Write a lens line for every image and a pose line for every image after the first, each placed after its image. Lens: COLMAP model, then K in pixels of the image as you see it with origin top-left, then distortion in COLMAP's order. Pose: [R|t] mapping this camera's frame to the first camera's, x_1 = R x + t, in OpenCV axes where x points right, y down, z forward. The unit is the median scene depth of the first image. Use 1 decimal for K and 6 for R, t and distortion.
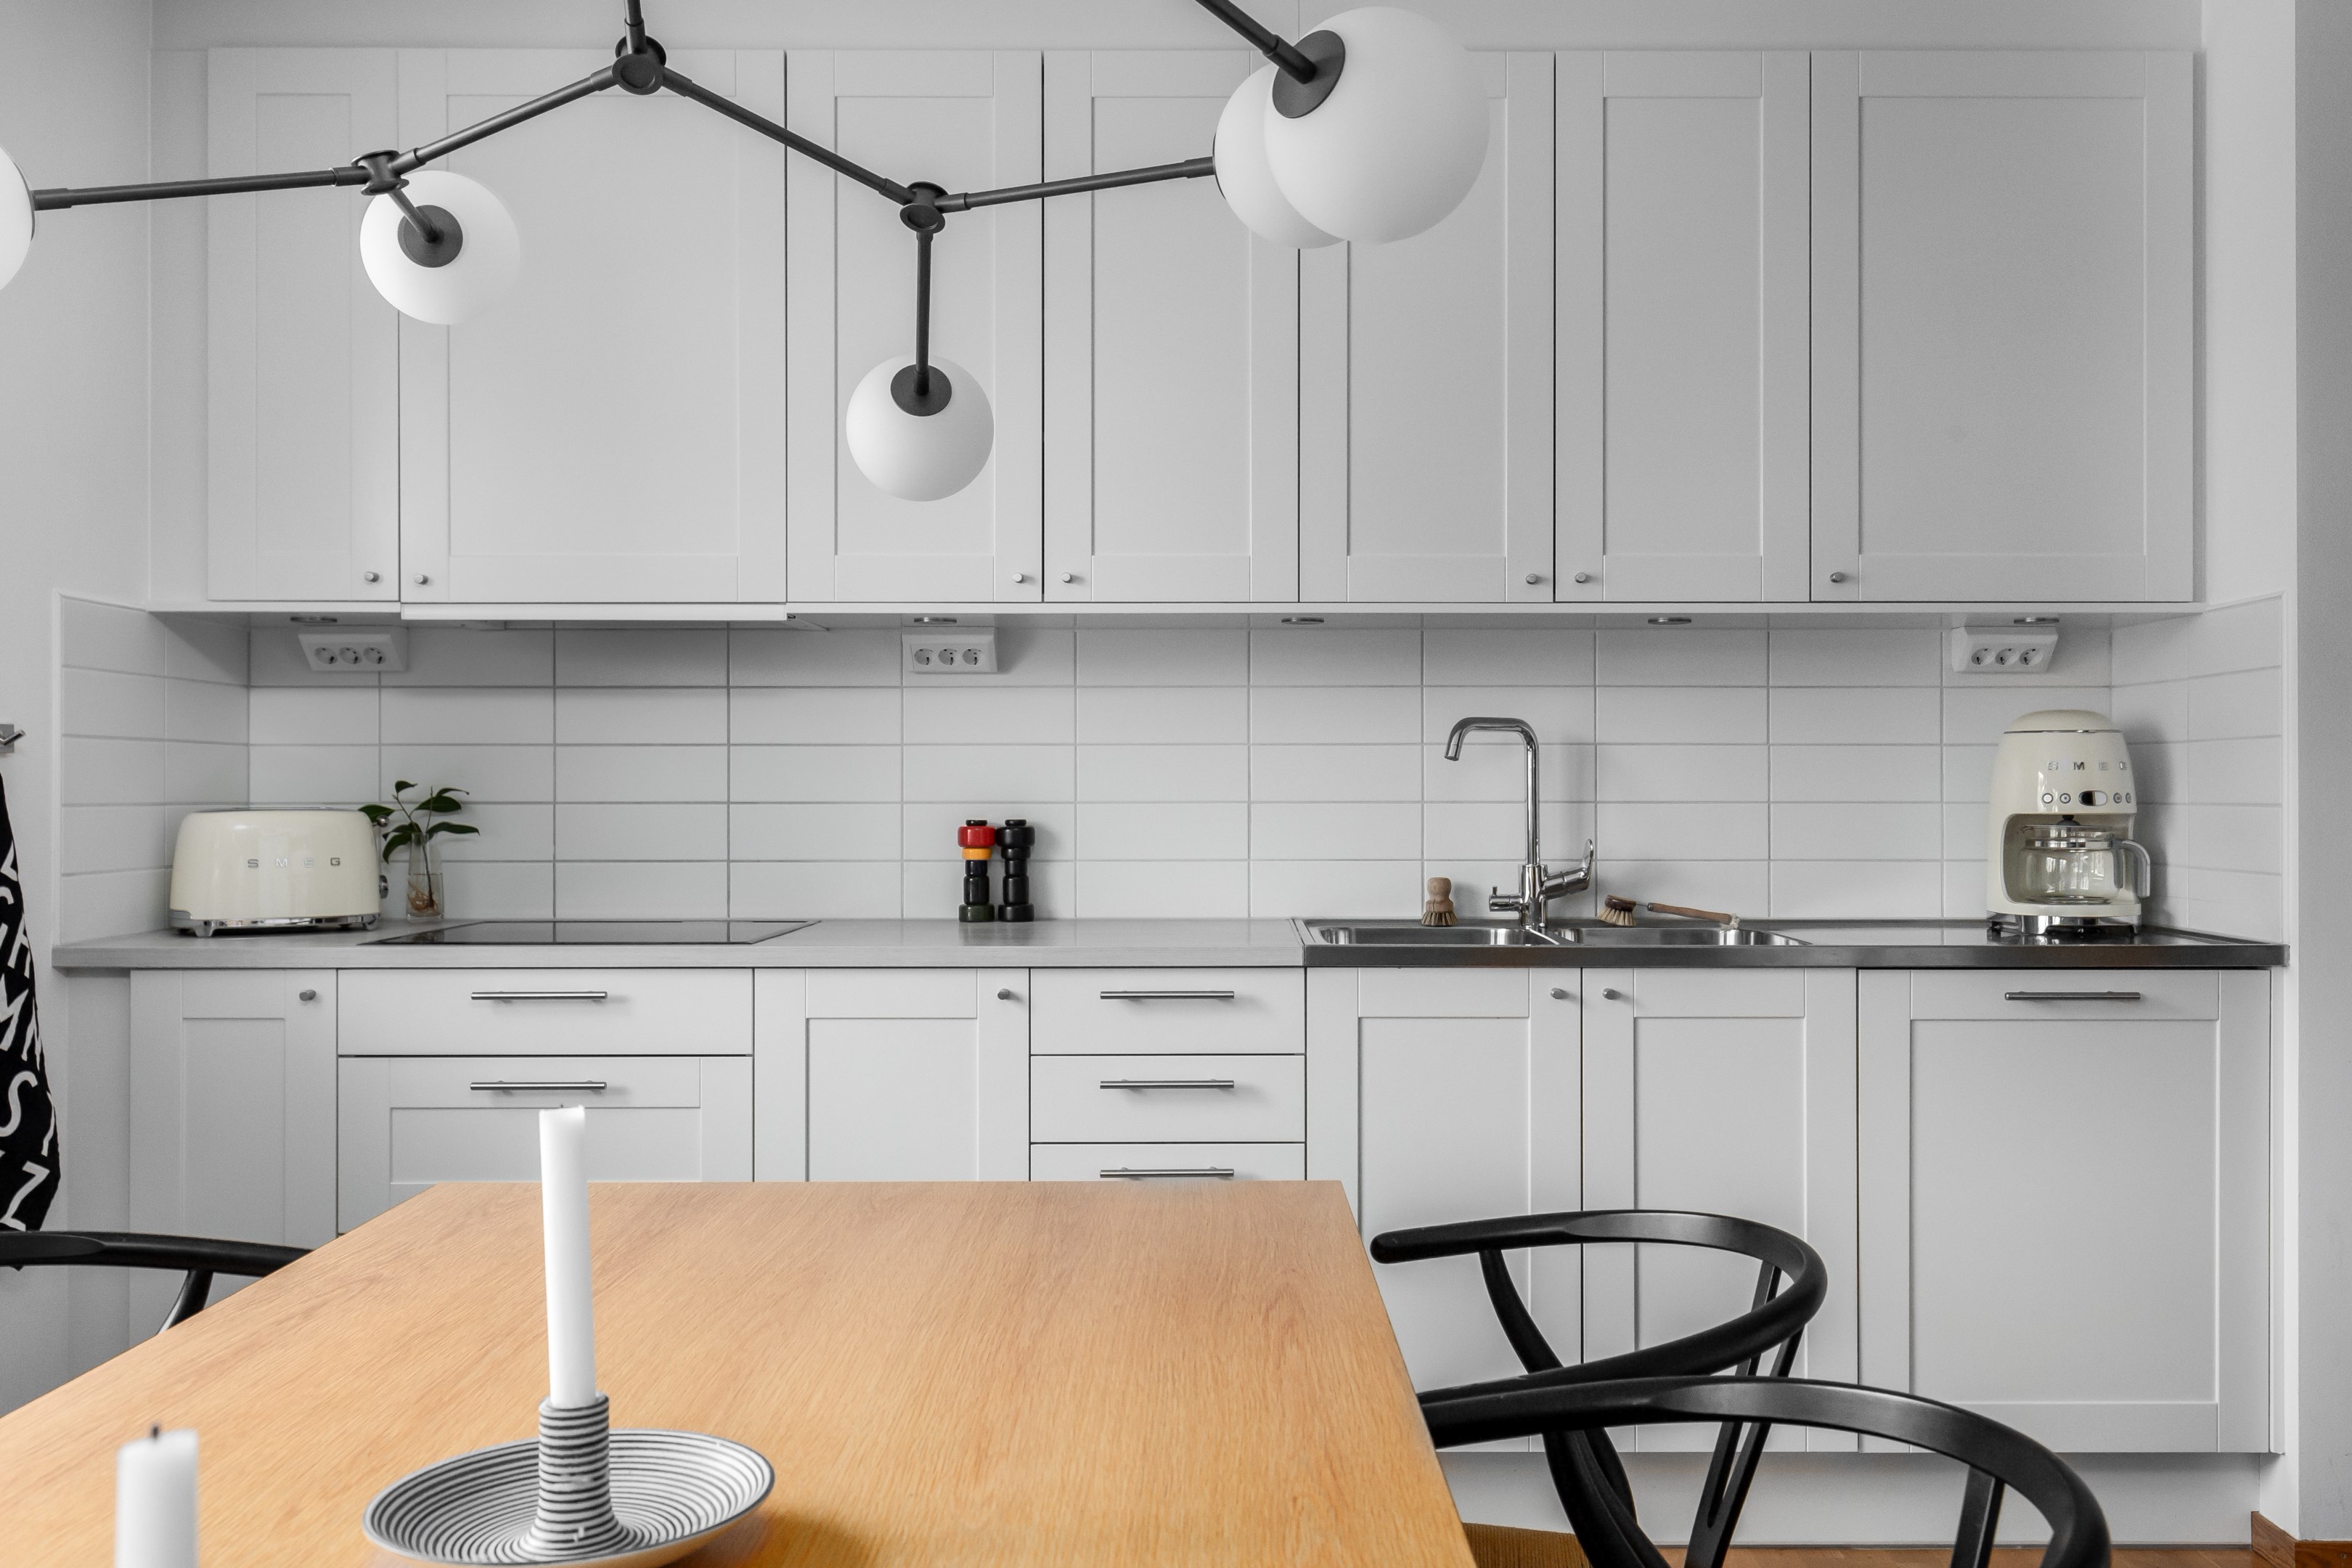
lens RADIAL K [[2048.8, 0, 1179.4], [0, 2048.8, 775.2], [0, 0, 1]] dist [-0.002709, -0.001439]
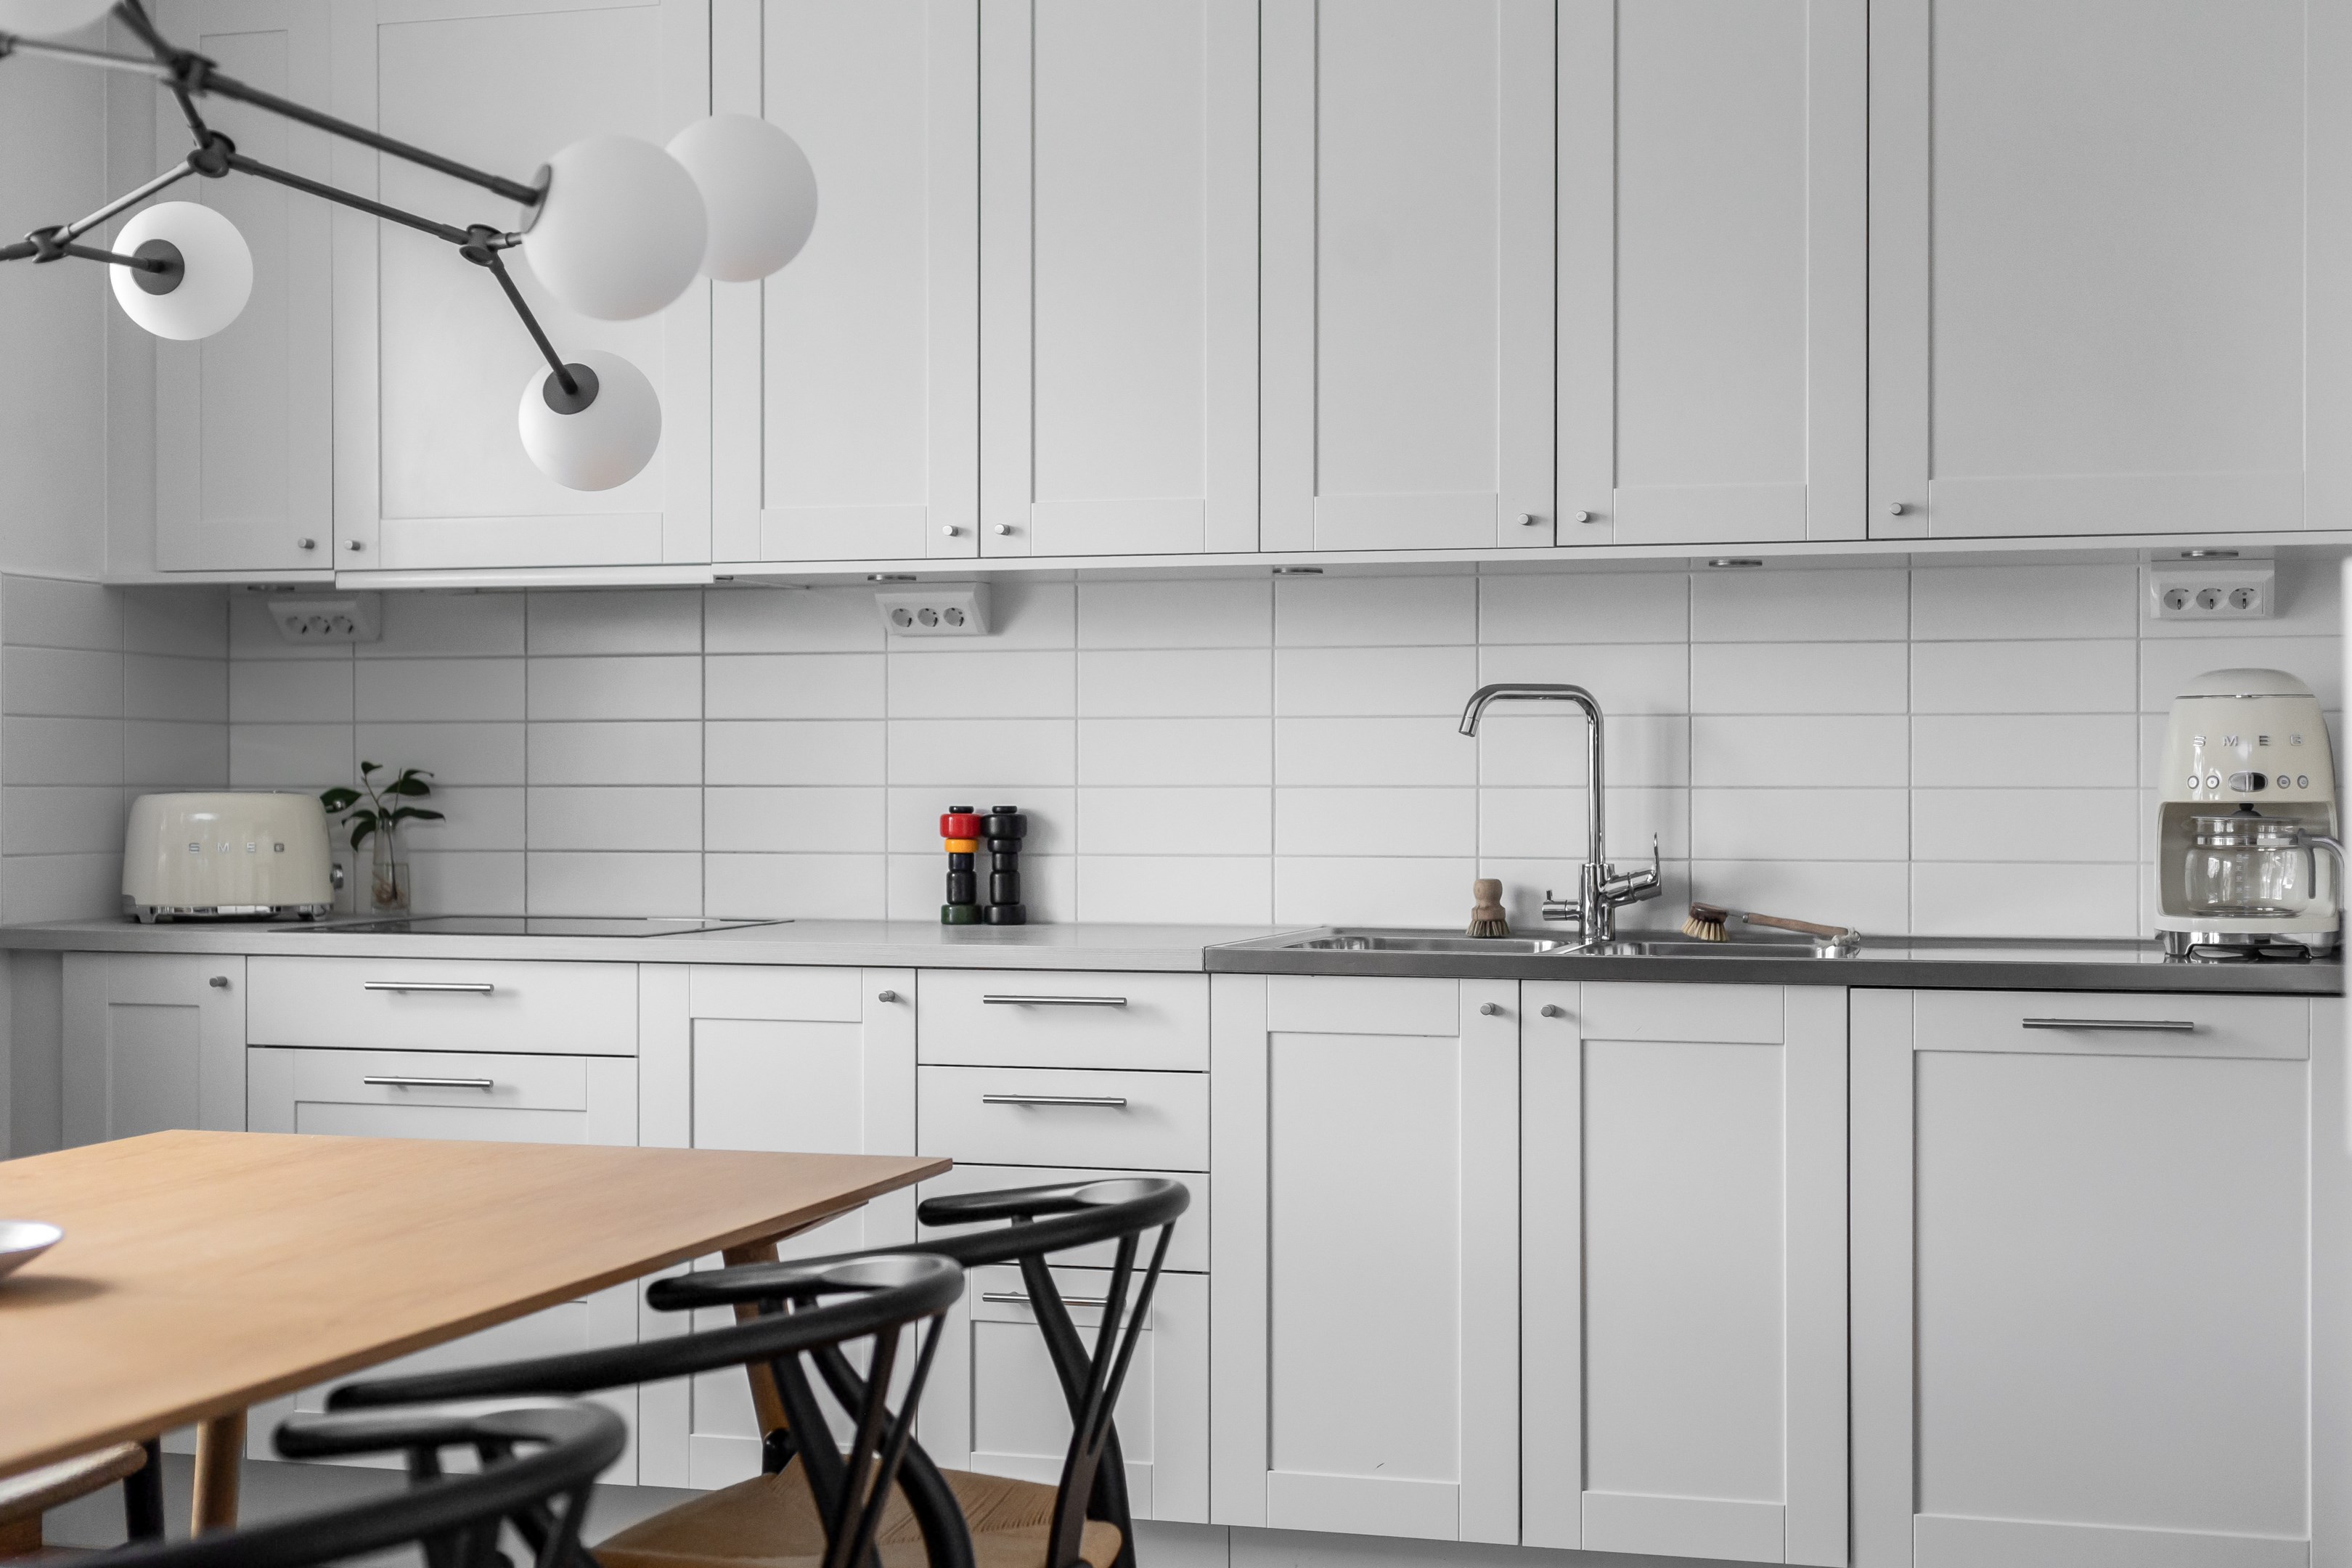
lens RADIAL K [[3448.6, 0, 1175.2], [0, 3448.6, 783.3], [0, 0, 1]] dist [-0.027335, 0.000000]
pose [[0.953569, 0.001482, -0.301171, 0.445724], [0.001403, 0.999955, 0.009365, -0.001310], [0.301171, -0.009353, 0.953524, -0.374707]]
